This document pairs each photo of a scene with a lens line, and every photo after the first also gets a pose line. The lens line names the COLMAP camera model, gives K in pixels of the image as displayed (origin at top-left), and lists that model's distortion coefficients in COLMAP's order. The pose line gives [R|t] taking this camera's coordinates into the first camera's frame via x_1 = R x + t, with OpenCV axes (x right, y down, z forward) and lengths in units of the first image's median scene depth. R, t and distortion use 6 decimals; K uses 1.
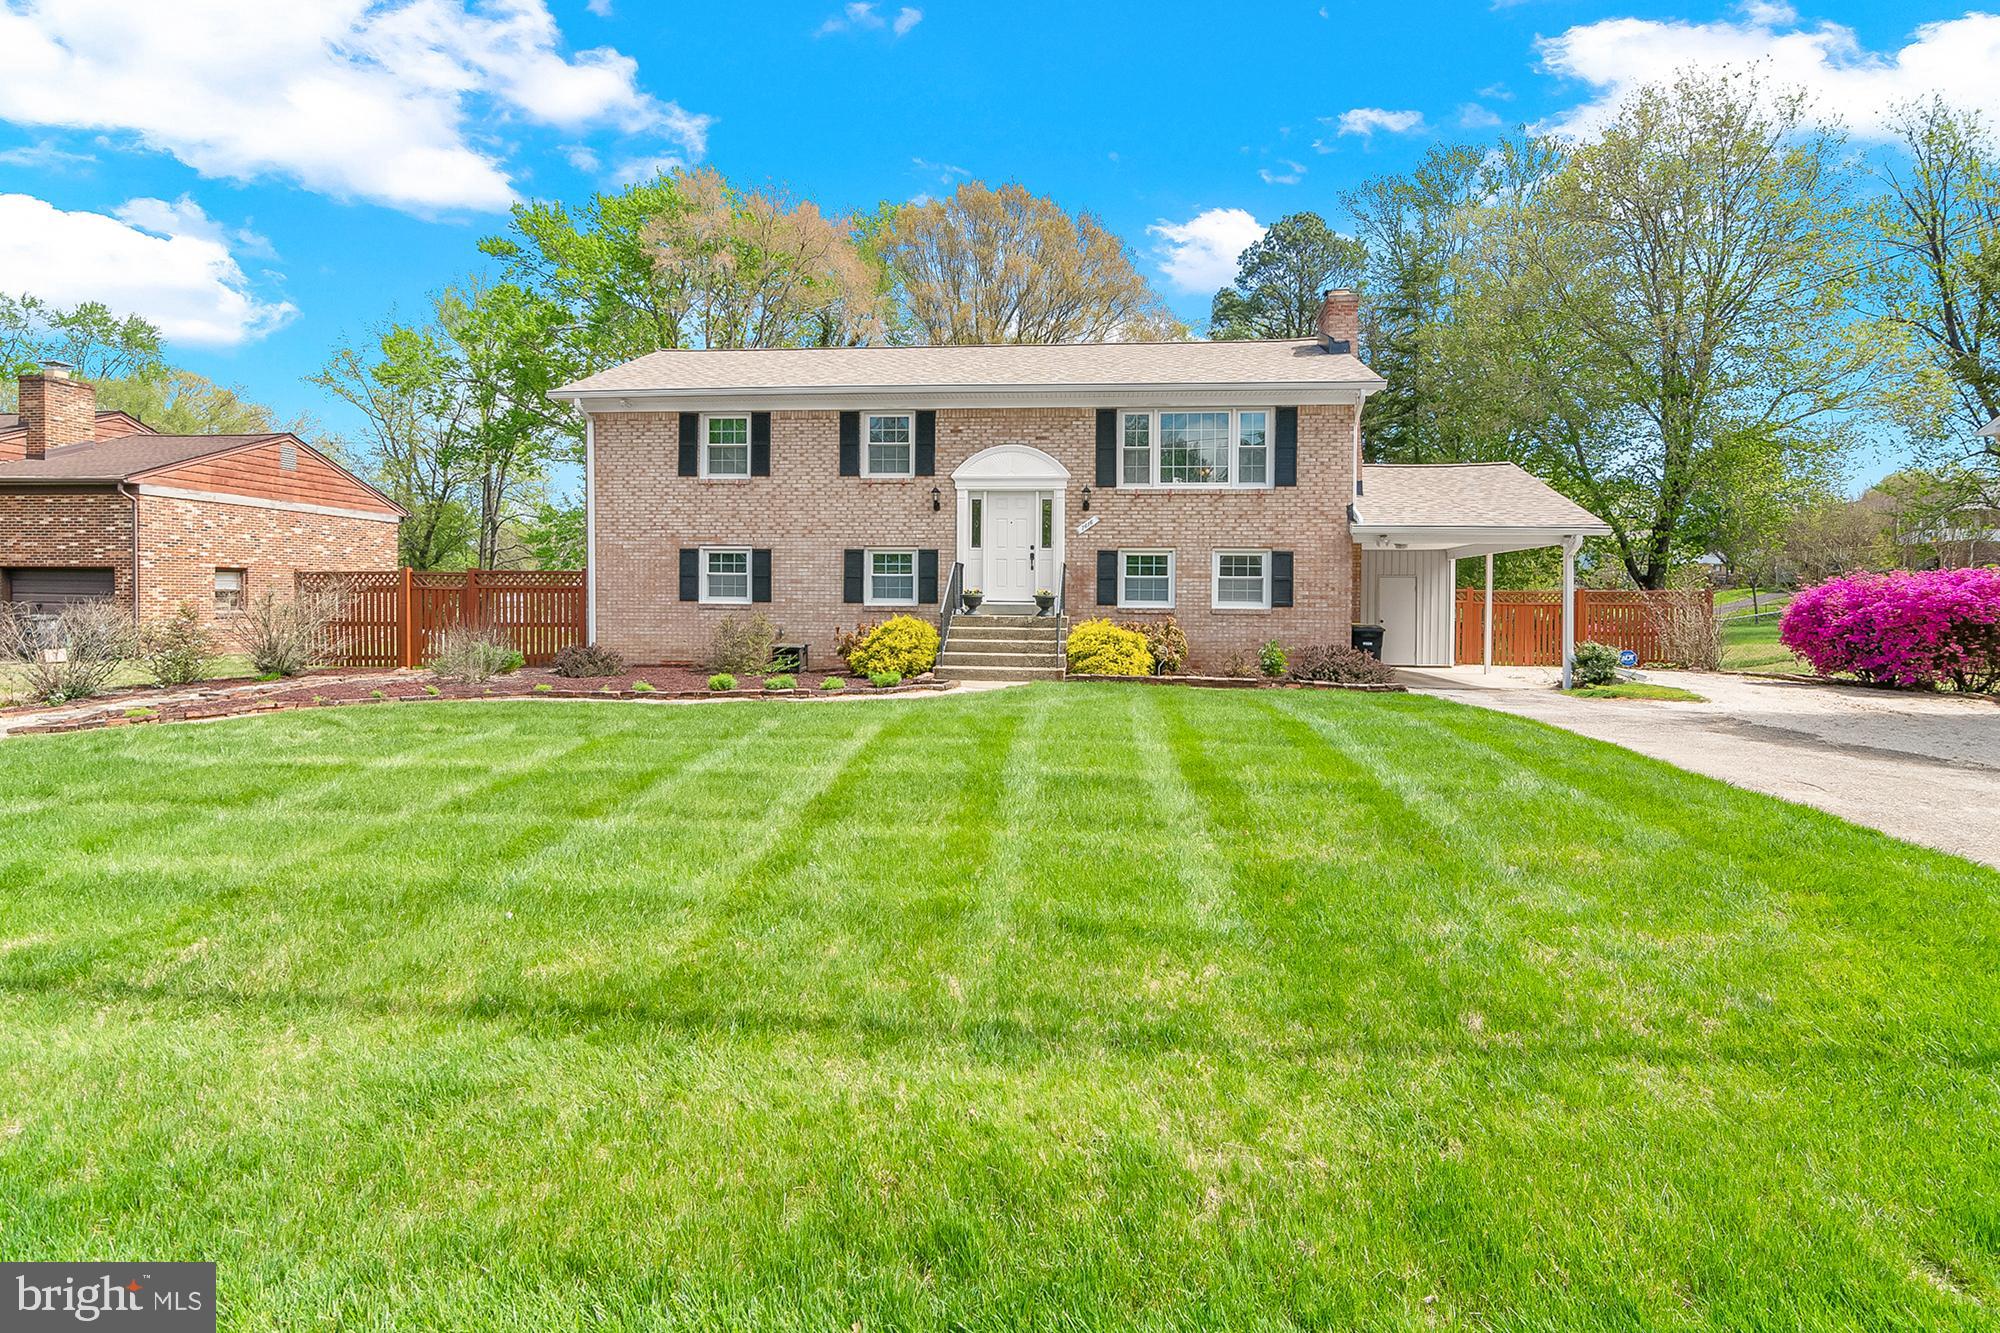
lens RADIAL K [[976.1, 0, 1058.0], [0, 976.1, 625.3], [0, 0, 1]] dist [0.002169, -0.012457]
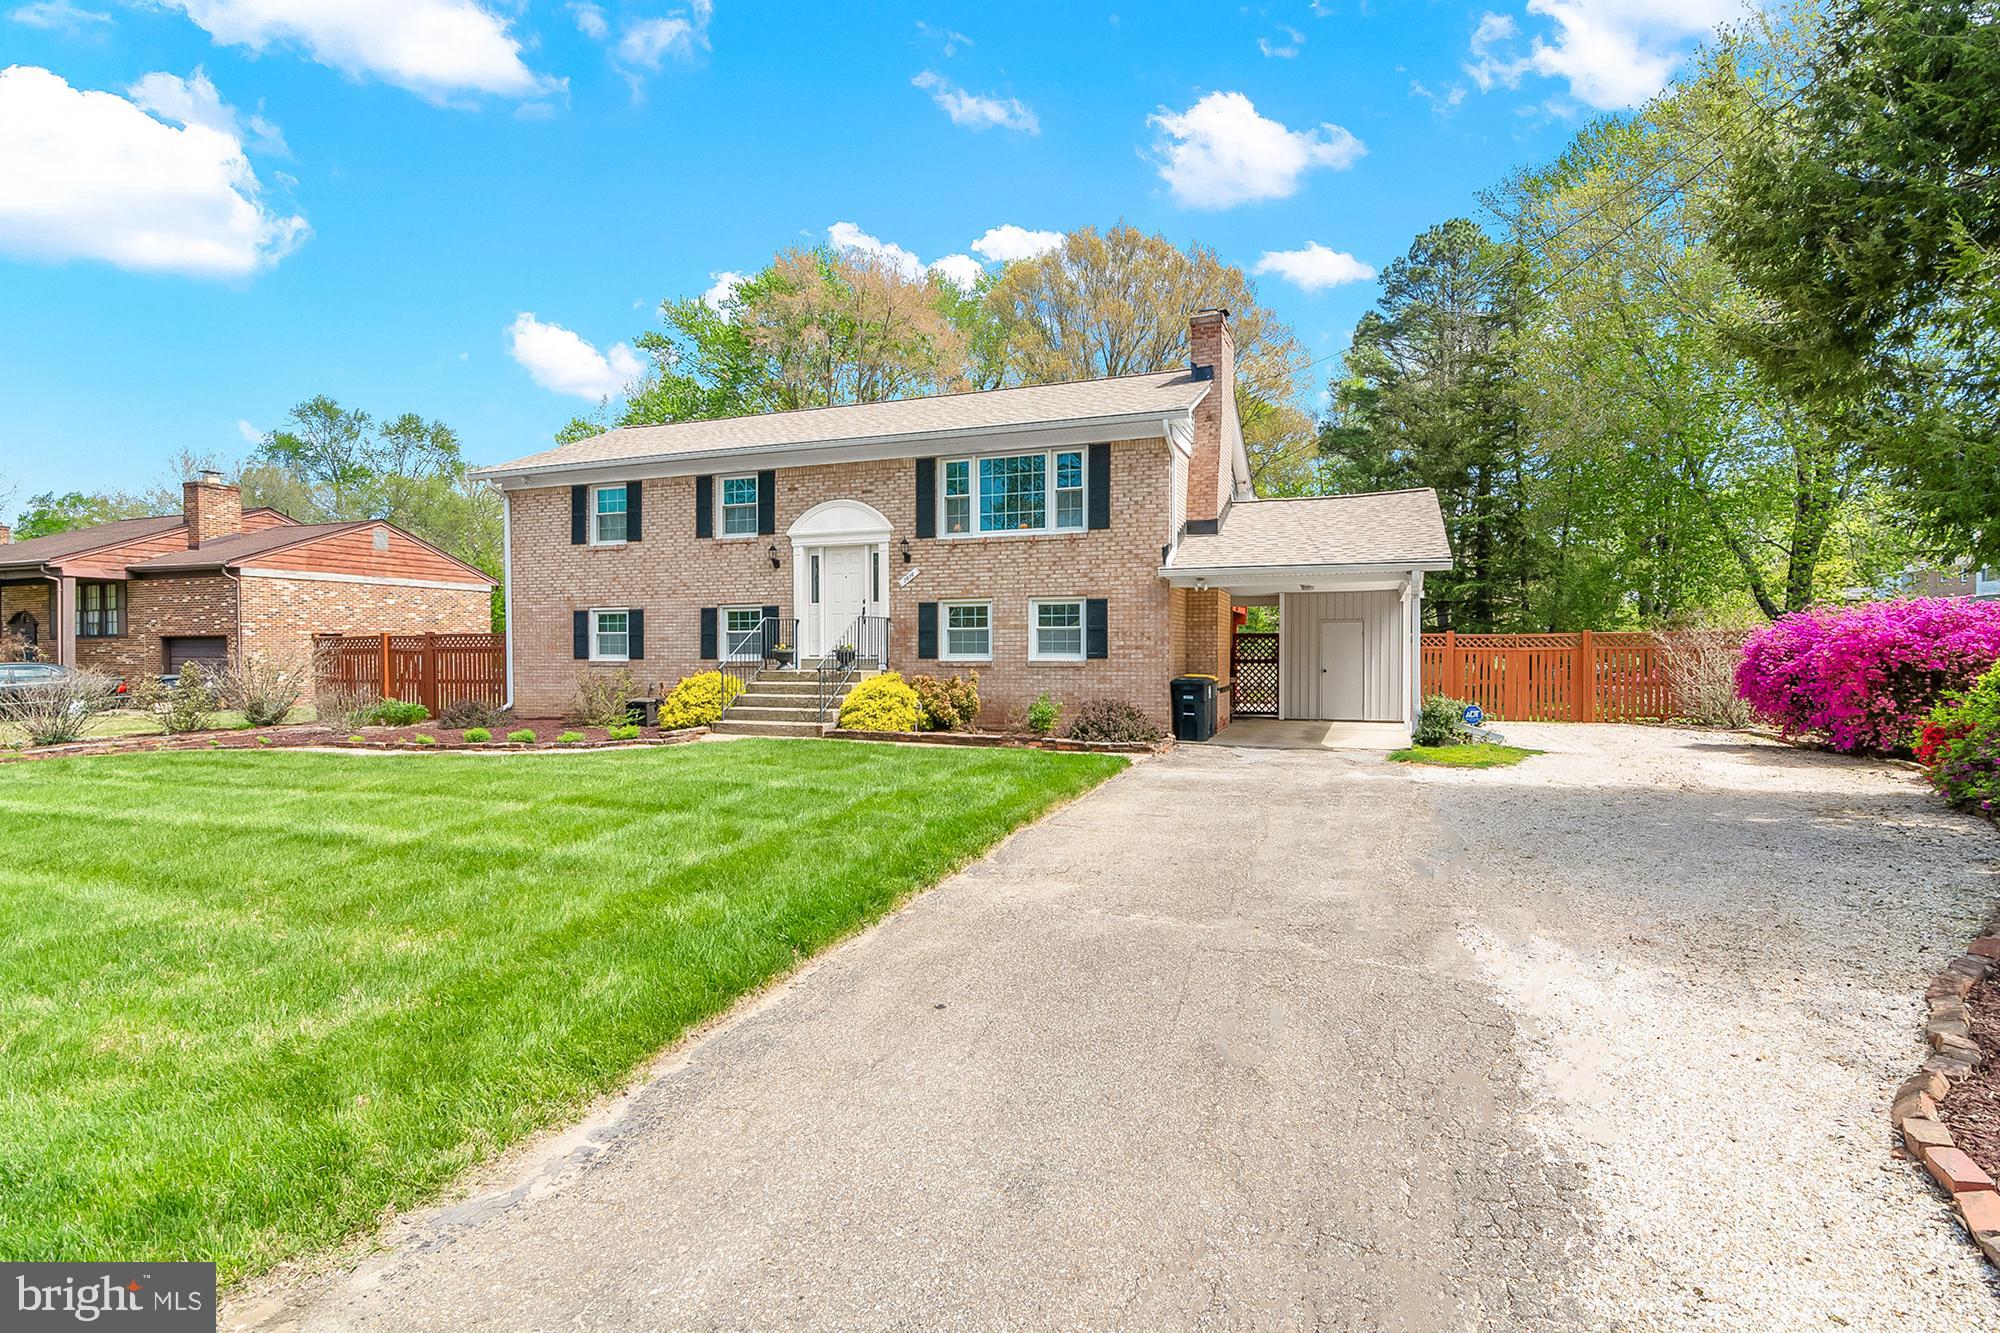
lens RADIAL K [[974.0, 0, 1021.3], [0, 974.0, 674.6], [0, 0, 1]] dist [0.002685, -0.011927]
pose [[0.966891, -0.007127, -0.255090, 0.384819], [0.007209, 0.999974, -0.000610, -0.003163], [0.255087, -0.001249, 0.966917, 0.078284]]
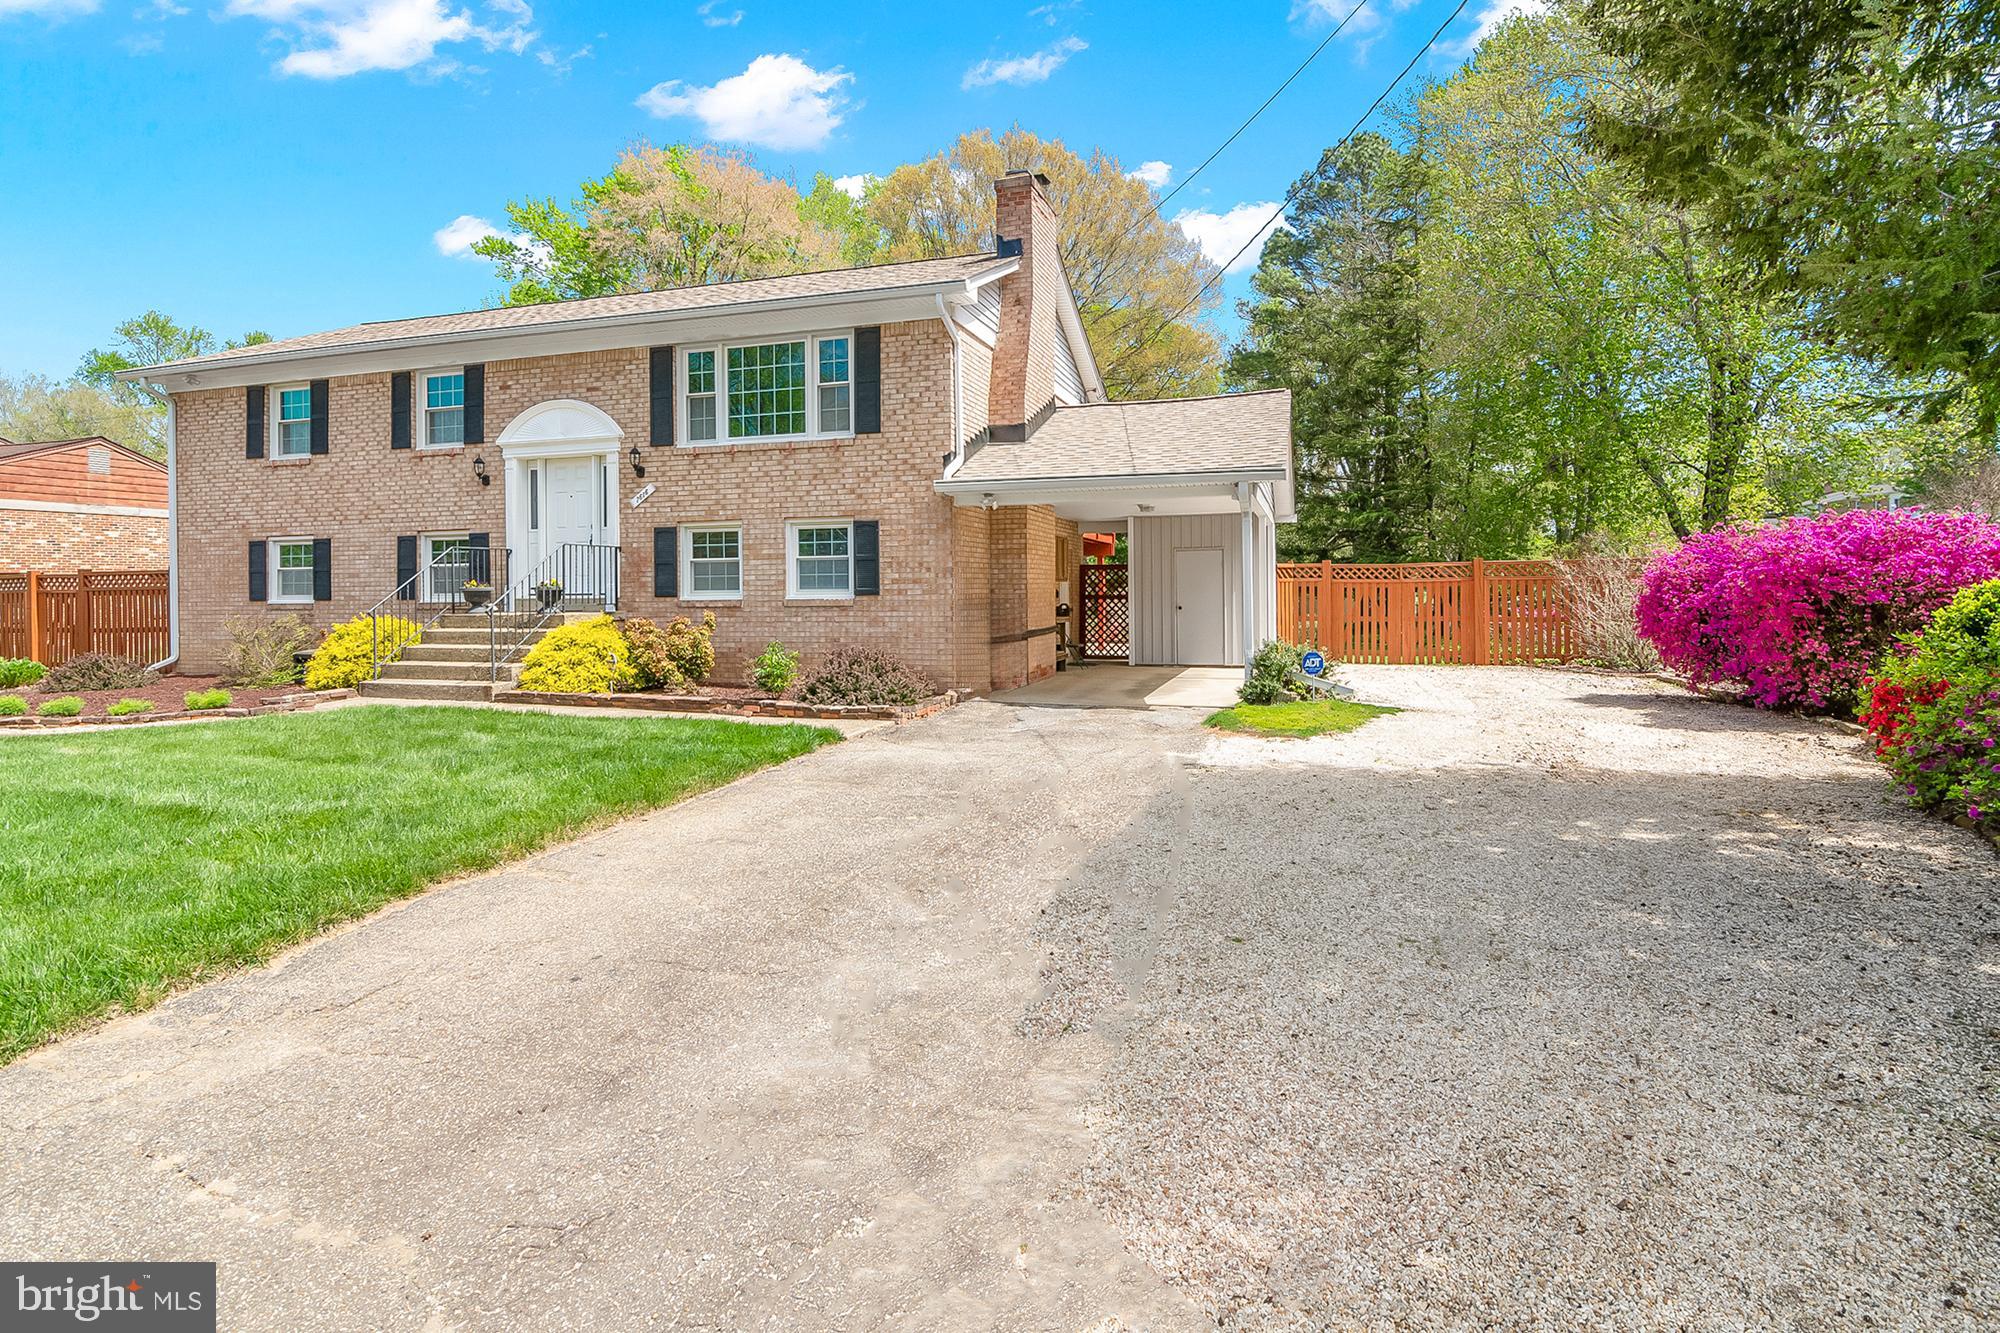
lens RADIAL K [[1014.0, 0, 1002.2], [0, 1014.0, 595.6], [0, 0, 1]] dist [-0.000969, -0.012236]
pose [[0.979750, -0.018605, -0.199361, 0.469901], [0.015707, 0.999747, -0.016105, -0.004542], [0.199610, 0.012648, 0.979794, 0.255436]]
